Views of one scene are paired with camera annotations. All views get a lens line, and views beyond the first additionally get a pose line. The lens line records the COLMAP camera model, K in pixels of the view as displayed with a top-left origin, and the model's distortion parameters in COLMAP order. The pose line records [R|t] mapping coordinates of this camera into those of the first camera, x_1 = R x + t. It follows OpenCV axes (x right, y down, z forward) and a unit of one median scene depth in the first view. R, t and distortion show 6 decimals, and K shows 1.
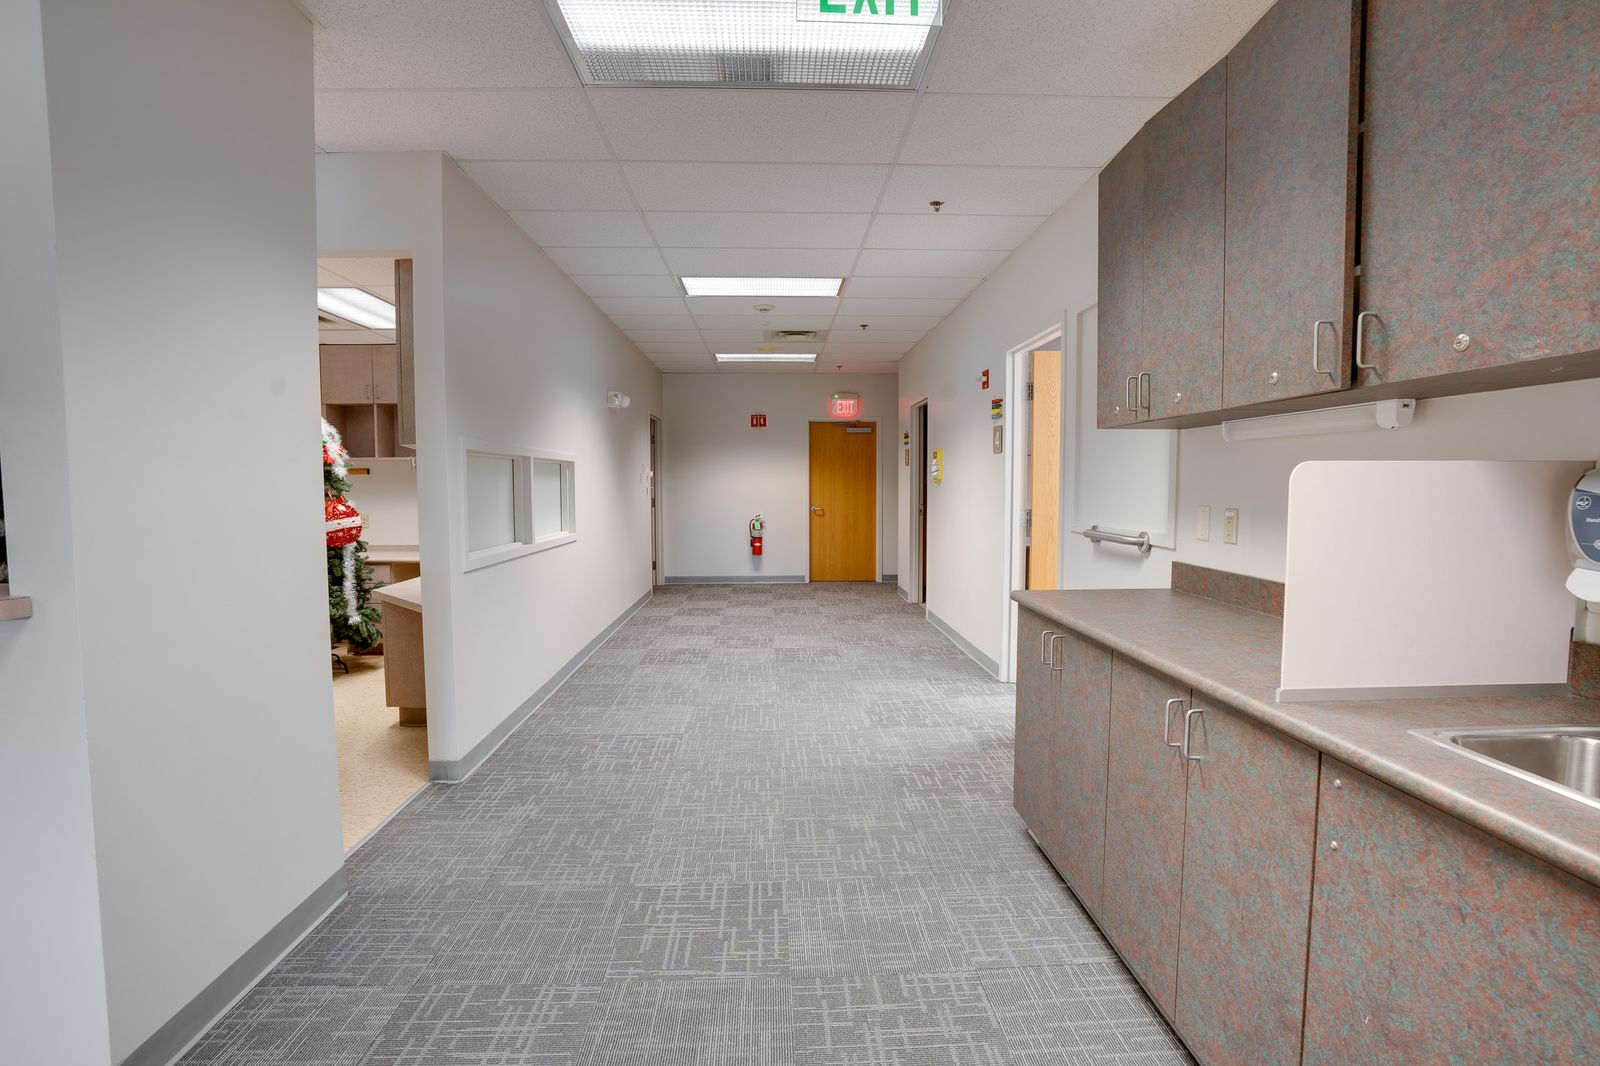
lens RADIAL K [[742.6, 0, 774.5], [0, 742.6, 530.9], [0, 0, 1]] dist [-0.065535, 0.018626]
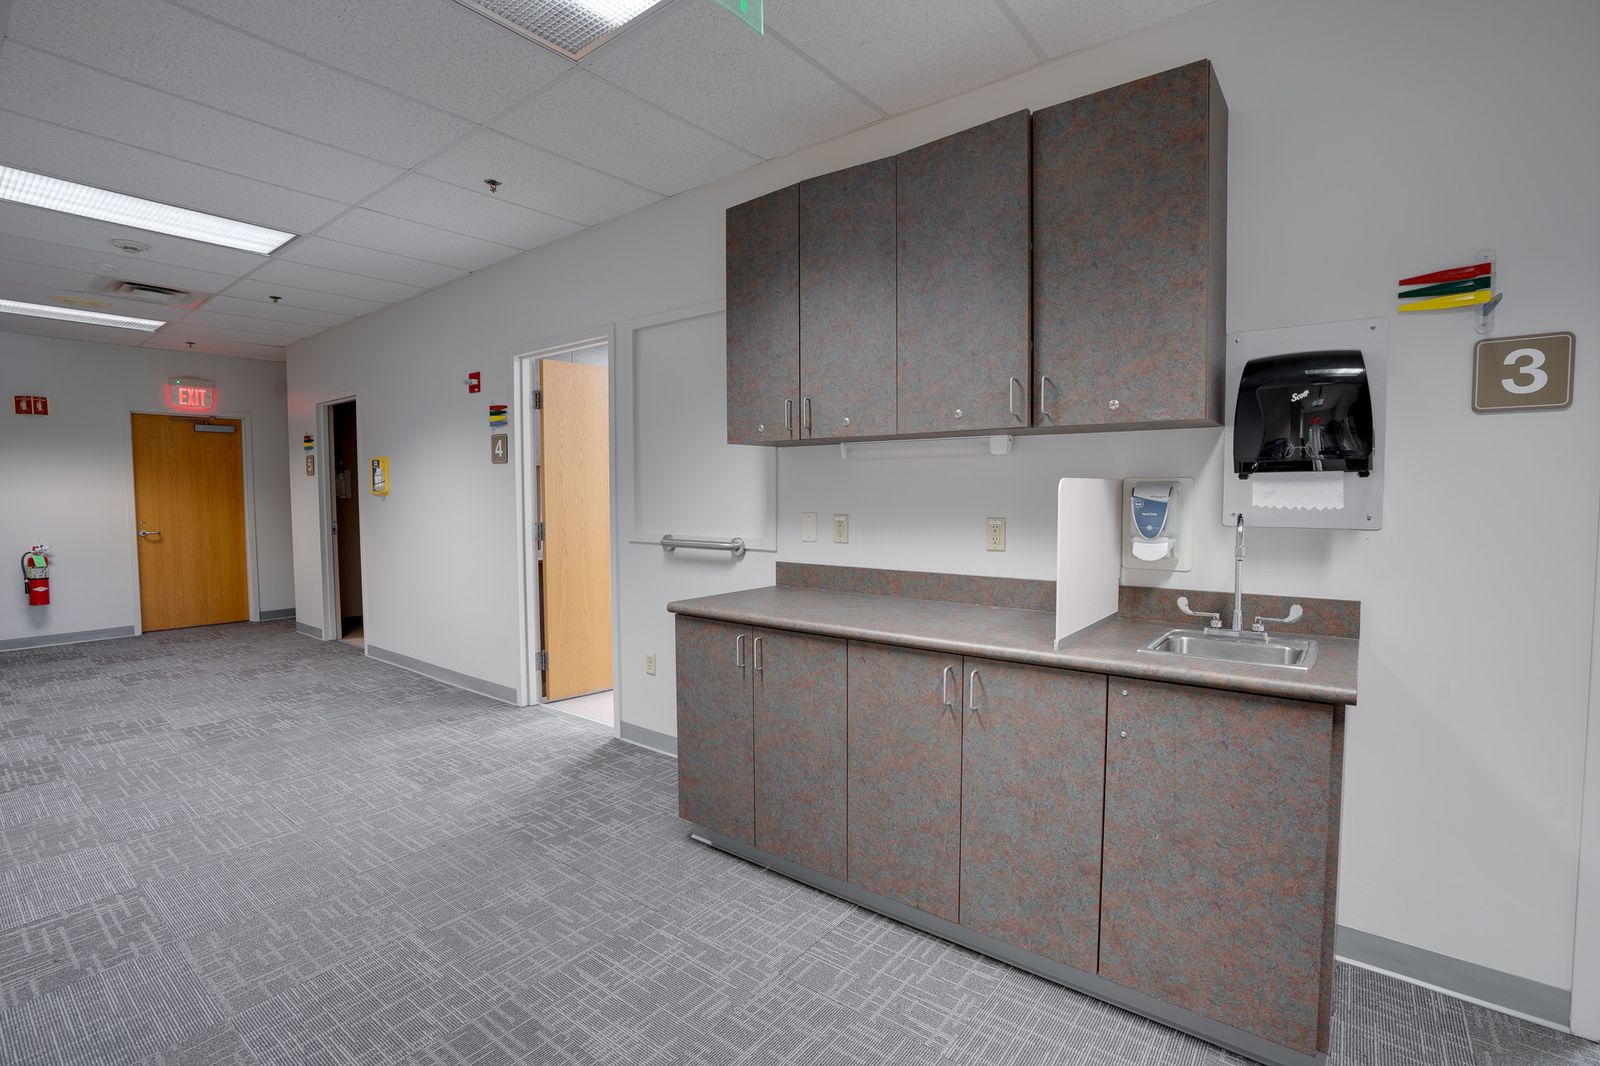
lens RADIAL K [[742.6, 0, 818.4], [0, 742.6, 530.4], [0, 0, 1]] dist [-0.065535, 0.018626]
pose [[0.626969, -0.039900, 0.778022, -0.342446], [0.052801, 0.998567, 0.008660, -0.014893], [-0.777253, 0.035651, 0.628177, 0.221947]]
